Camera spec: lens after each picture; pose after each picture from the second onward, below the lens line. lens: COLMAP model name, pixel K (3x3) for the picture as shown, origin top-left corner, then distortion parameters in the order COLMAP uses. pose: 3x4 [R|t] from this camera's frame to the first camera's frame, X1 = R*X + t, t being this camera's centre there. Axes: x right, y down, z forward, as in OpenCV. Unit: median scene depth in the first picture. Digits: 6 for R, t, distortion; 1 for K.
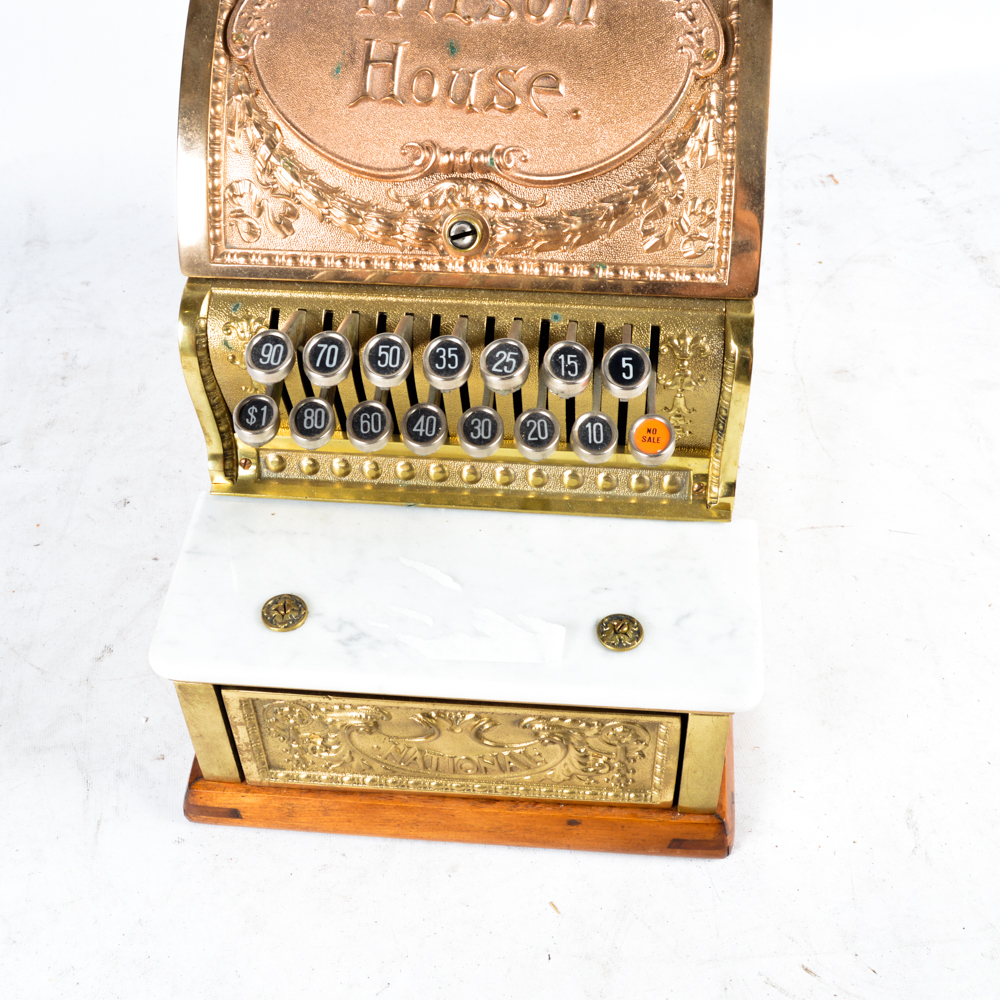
lens RADIAL K [[1417.3, 0, 510.2], [0, 1417.3, 485.2], [0, 0, 1]] dist [-0.088577, 0.000000]
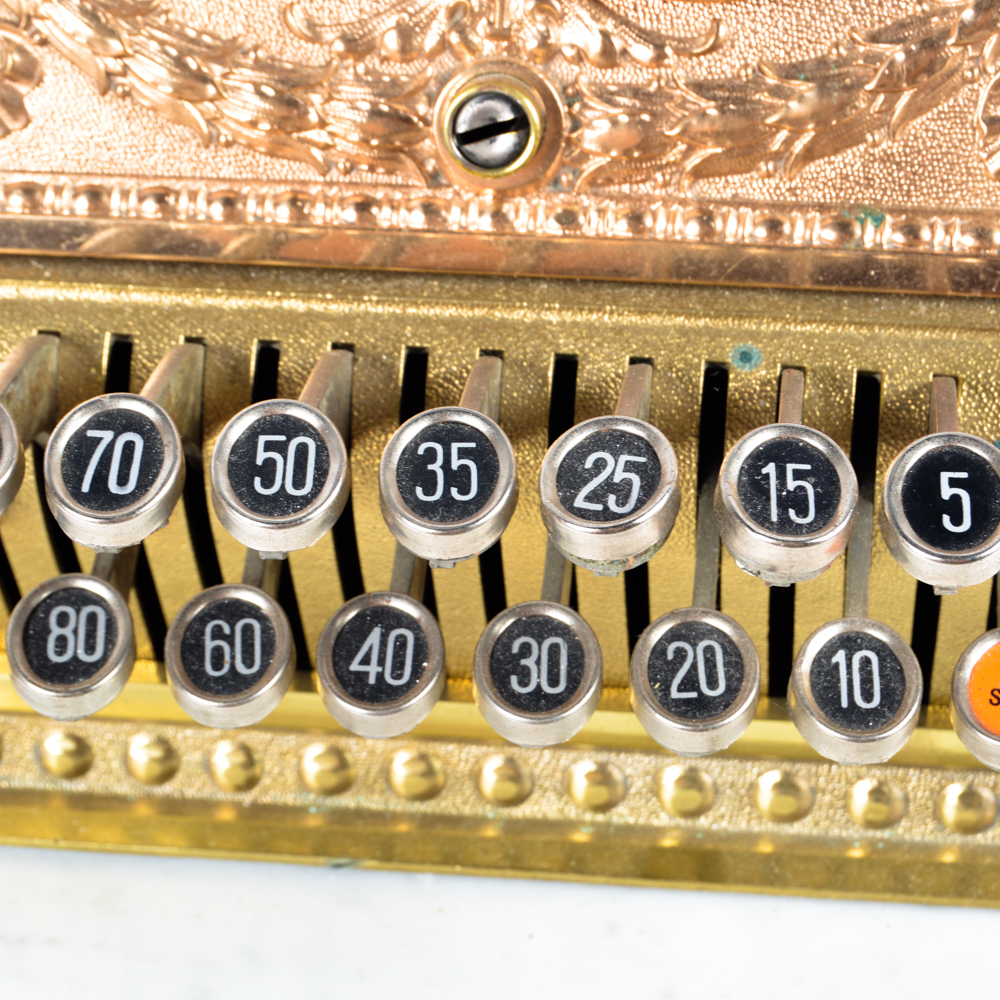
lens RADIAL K [[3440.6, 0, 501.1], [0, 3440.6, 500.7], [0, 0, 1]] dist [-0.053032, 0.000000]
pose [[0.999734, 0.004203, -0.022692, -0.010225], [-0.005855, 0.997296, -0.073263, -0.016895], [0.022322, 0.073376, 0.997055, 0.122500]]
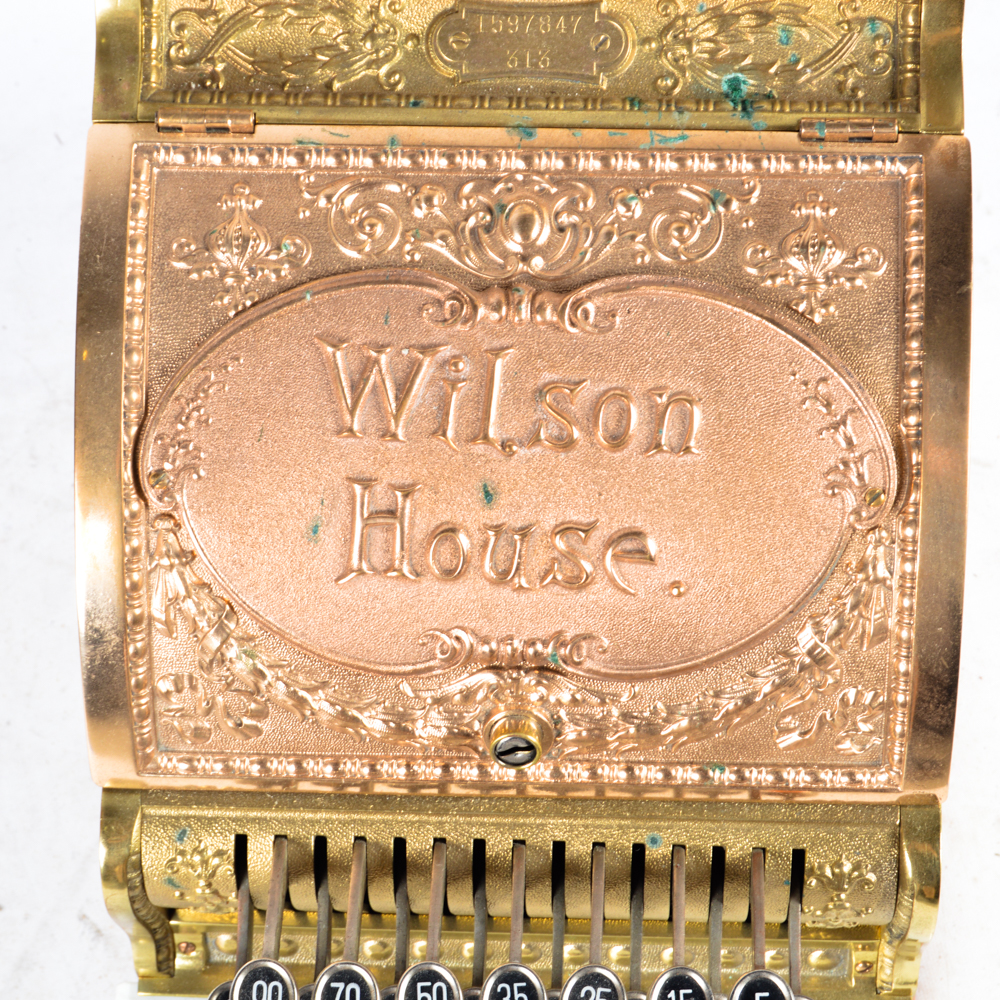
lens RADIAL K [[3440.6, 0, 493.6], [0, 3440.6, 501.9], [0, 0, 1]] dist [-0.053032, 0.000000]
pose [[0.998651, -0.051002, 0.009749, -0.053357], [0.045146, 0.945584, 0.322232, -0.817134], [-0.025653, -0.321357, 0.946611, -0.527563]]
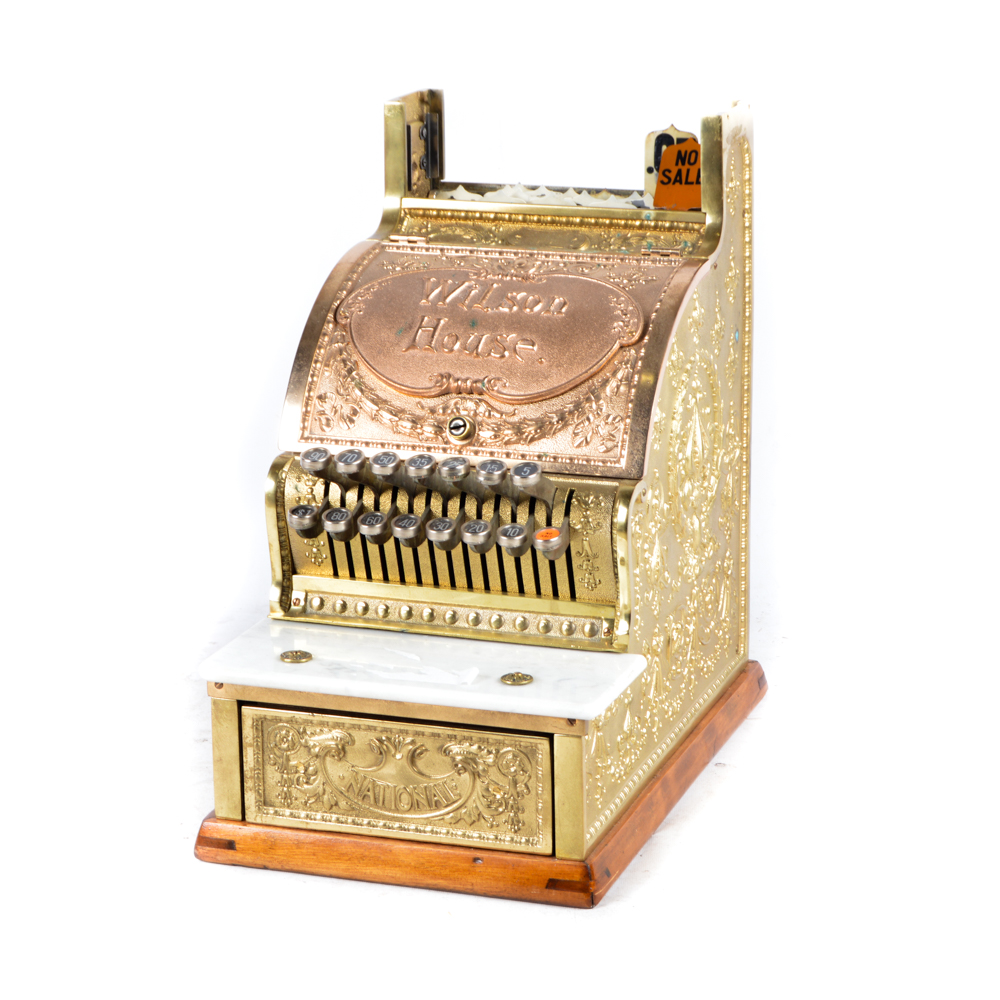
lens RADIAL K [[3048.1, 0, 503.4], [0, 3048.1, 501.4], [0, 0, 1]] dist [-0.052391, 0.000000]
pose [[0.969040, 0.069365, -0.236960, 0.791877], [-0.180760, 0.853066, -0.489494, 1.479476], [0.168188, 0.517172, 0.839194, -1.697143]]
